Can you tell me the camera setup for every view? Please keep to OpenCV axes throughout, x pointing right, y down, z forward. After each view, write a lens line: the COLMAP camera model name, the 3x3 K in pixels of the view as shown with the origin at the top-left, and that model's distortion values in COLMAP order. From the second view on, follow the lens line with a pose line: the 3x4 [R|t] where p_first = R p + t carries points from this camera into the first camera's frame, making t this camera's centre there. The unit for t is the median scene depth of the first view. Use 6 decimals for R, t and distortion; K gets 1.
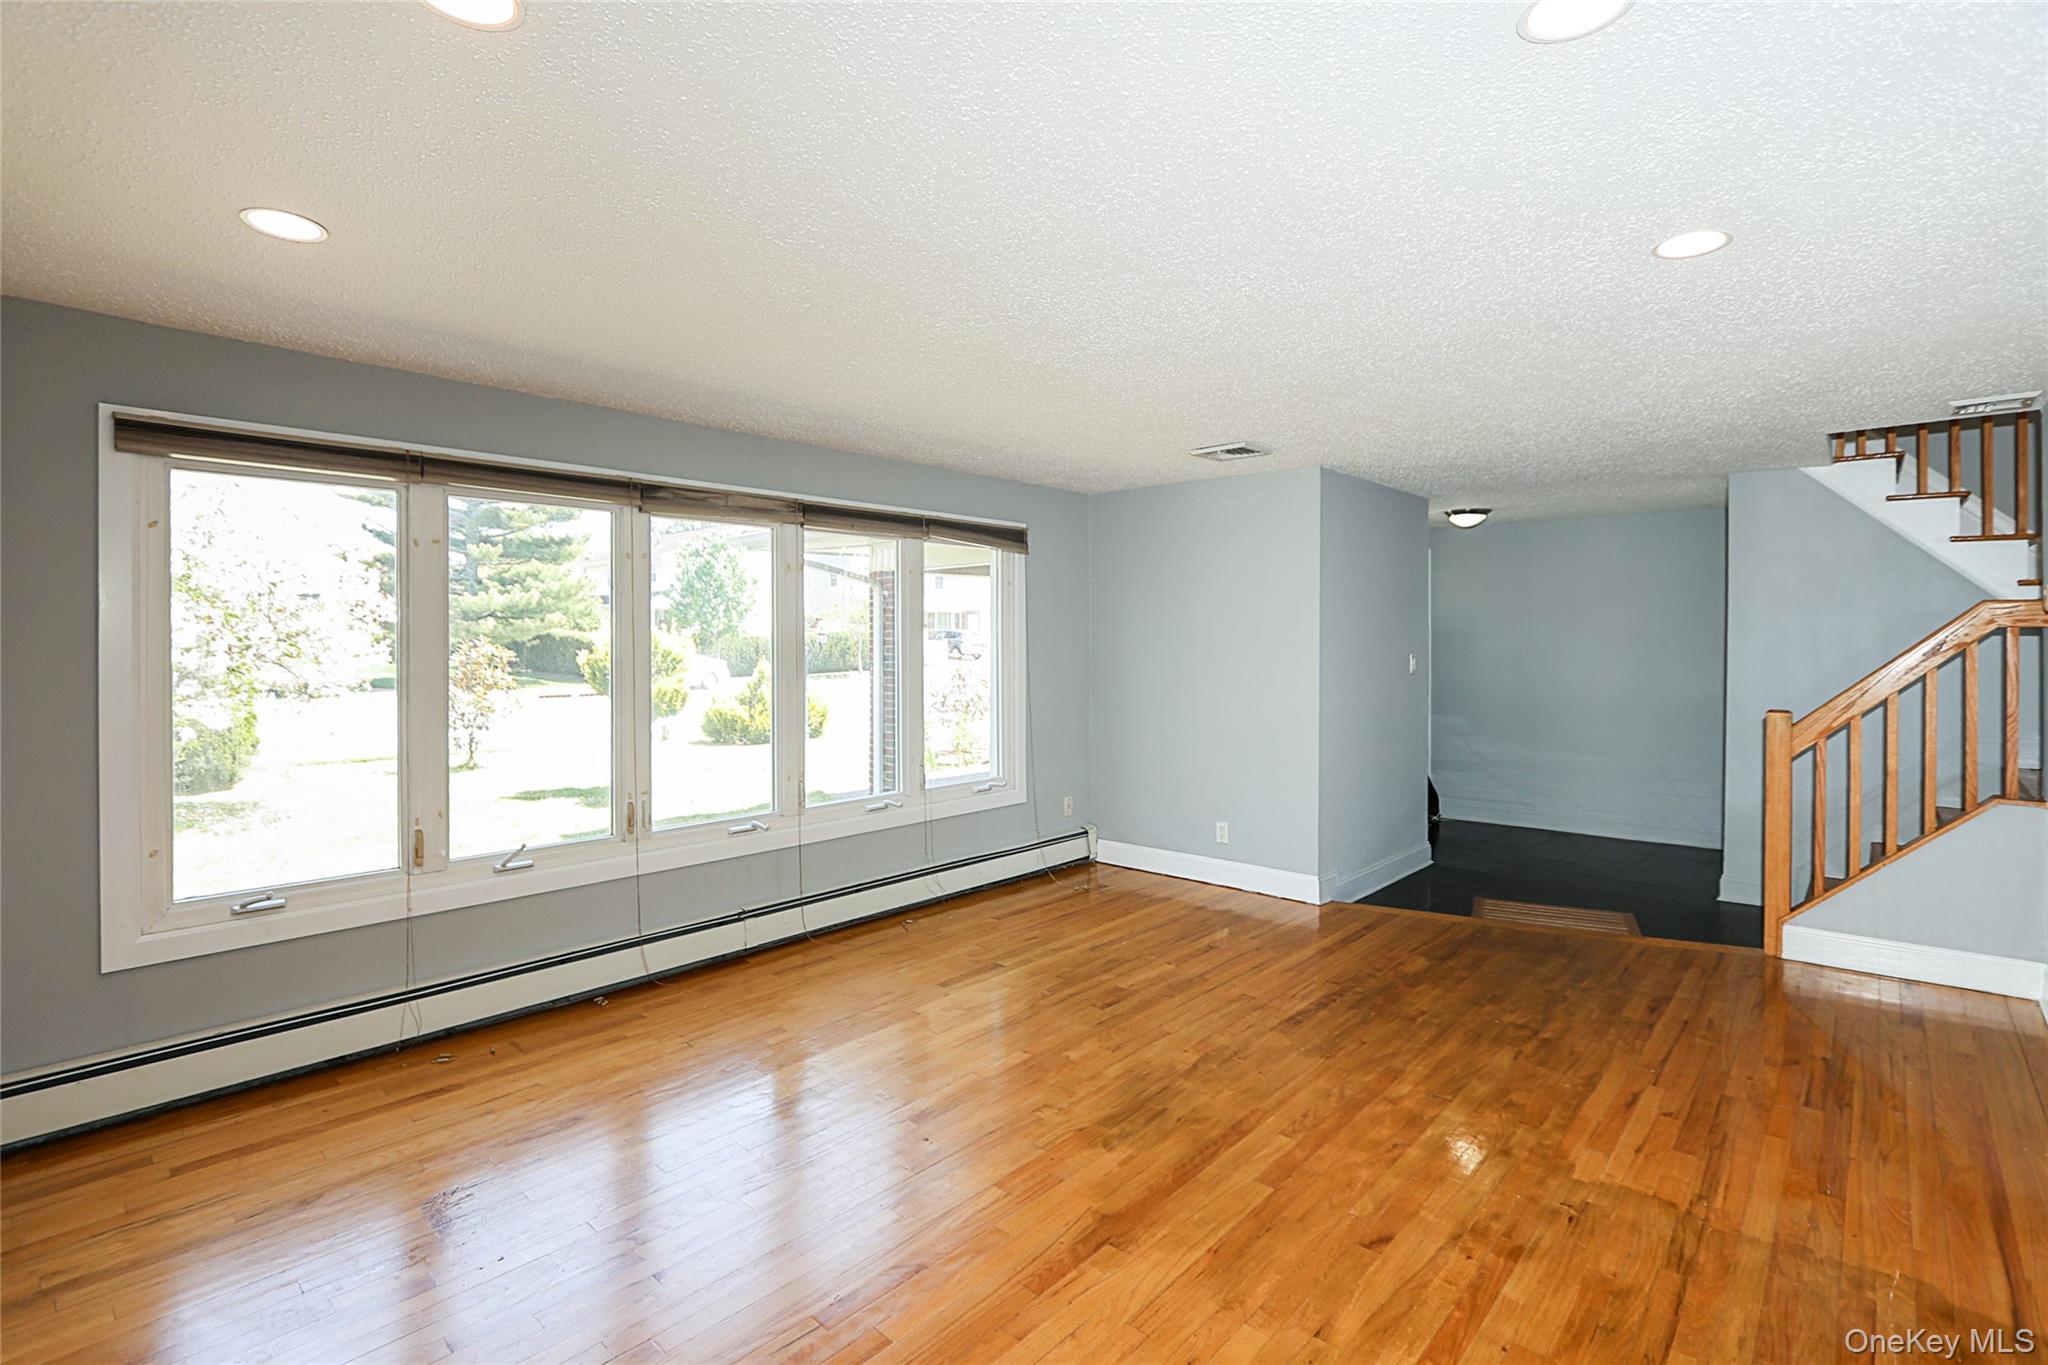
lens RADIAL K [[967.4, 0, 1024.3], [0, 967.4, 619.2], [0, 0, 1]] dist [-0.015016, 0.000380]
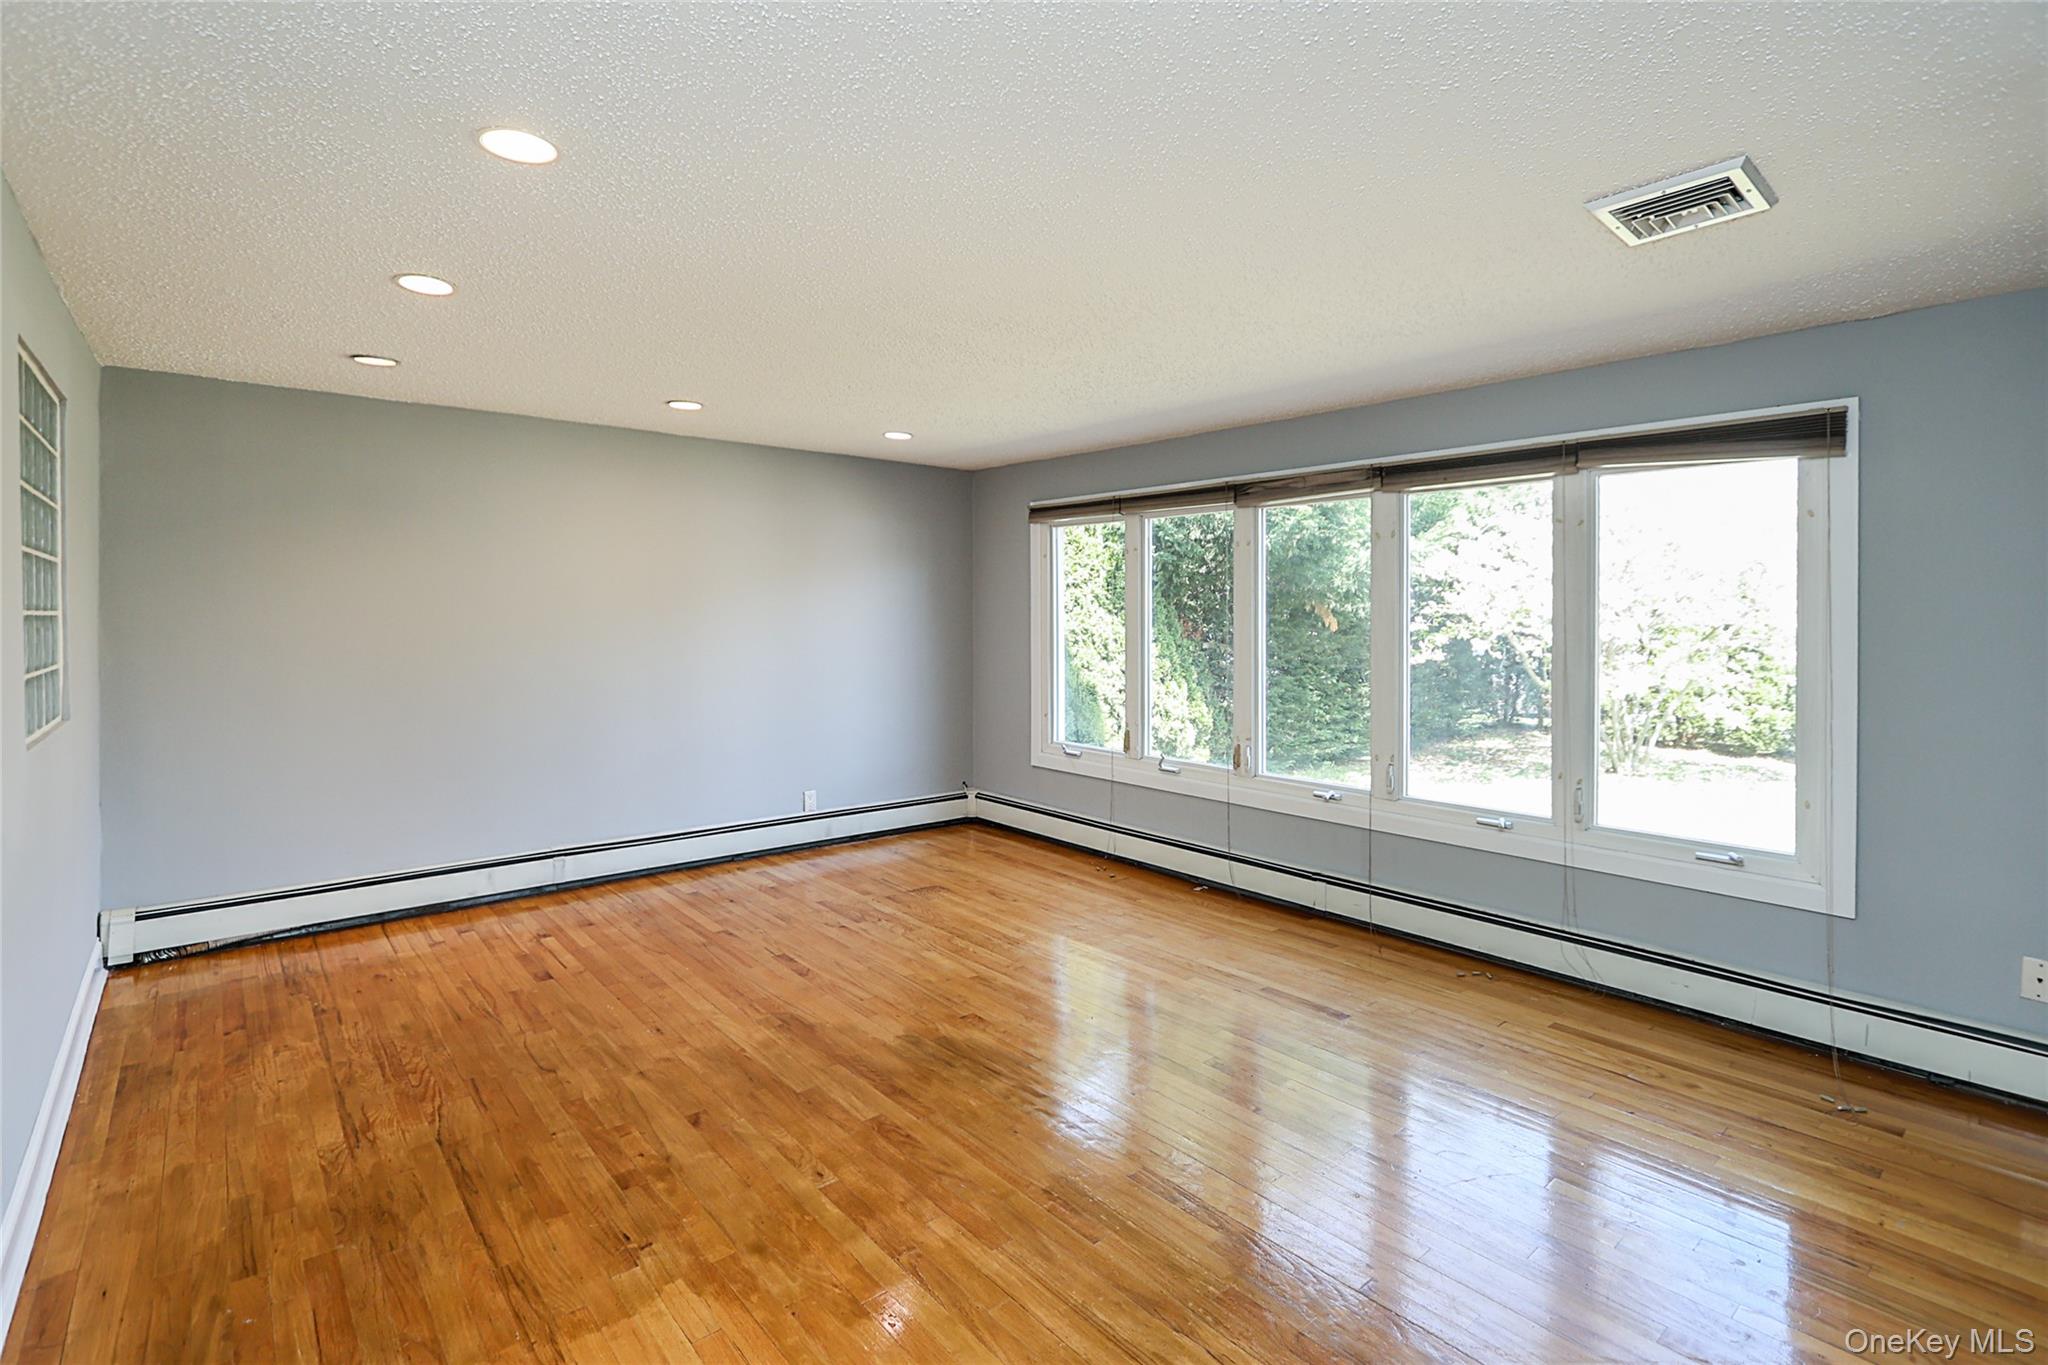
lens RADIAL K [[967.4, 0, 1024.3], [0, 967.4, 619.2], [0, 0, 1]] dist [-0.015016, 0.000380]
pose [[-0.135205, 0.006489, -0.990796, 0.900020], [0.014988, 0.999878, 0.004503, 0.021290], [0.990704, -0.014241, -0.135285, 0.952222]]
